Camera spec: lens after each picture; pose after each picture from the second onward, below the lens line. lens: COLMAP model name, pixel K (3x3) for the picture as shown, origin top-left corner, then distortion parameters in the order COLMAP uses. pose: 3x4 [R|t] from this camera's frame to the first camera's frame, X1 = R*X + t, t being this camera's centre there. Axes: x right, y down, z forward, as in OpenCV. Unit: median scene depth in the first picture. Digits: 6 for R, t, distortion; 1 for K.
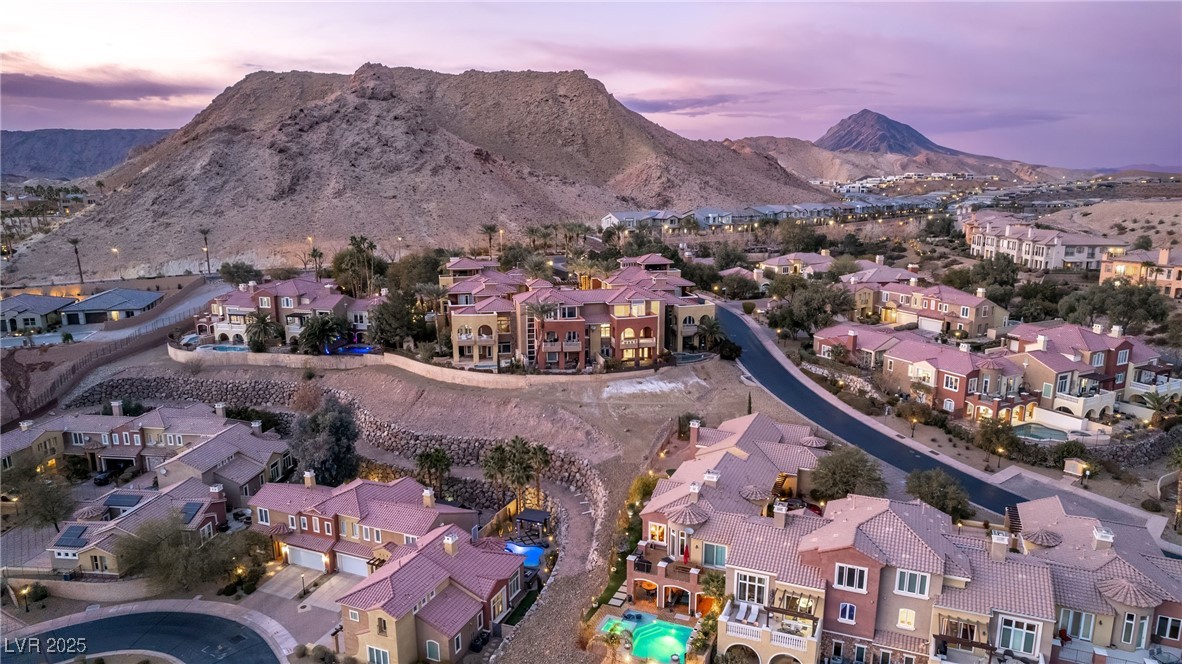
lens RADIAL K [[738.1, 0, 591.0], [0, 738.1, 332.0], [0, 0, 1]] dist [-0.089471, 0.070485]
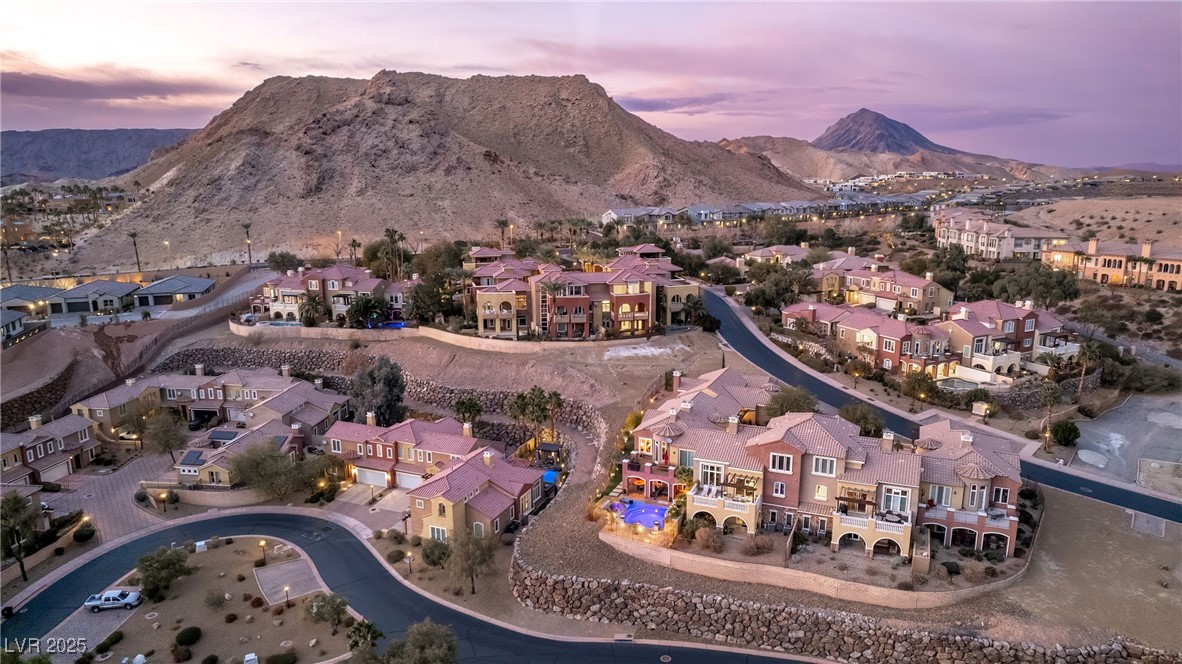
lens RADIAL K [[738.1, 0, 591.0], [0, 738.1, 332.0], [0, 0, 1]] dist [-0.089471, 0.070485]
pose [[1.000000, -0.000693, -0.000297, -0.004366], [0.000694, 0.999999, 0.001526, 0.036147], [0.000296, -0.001526, 0.999999, -0.185102]]
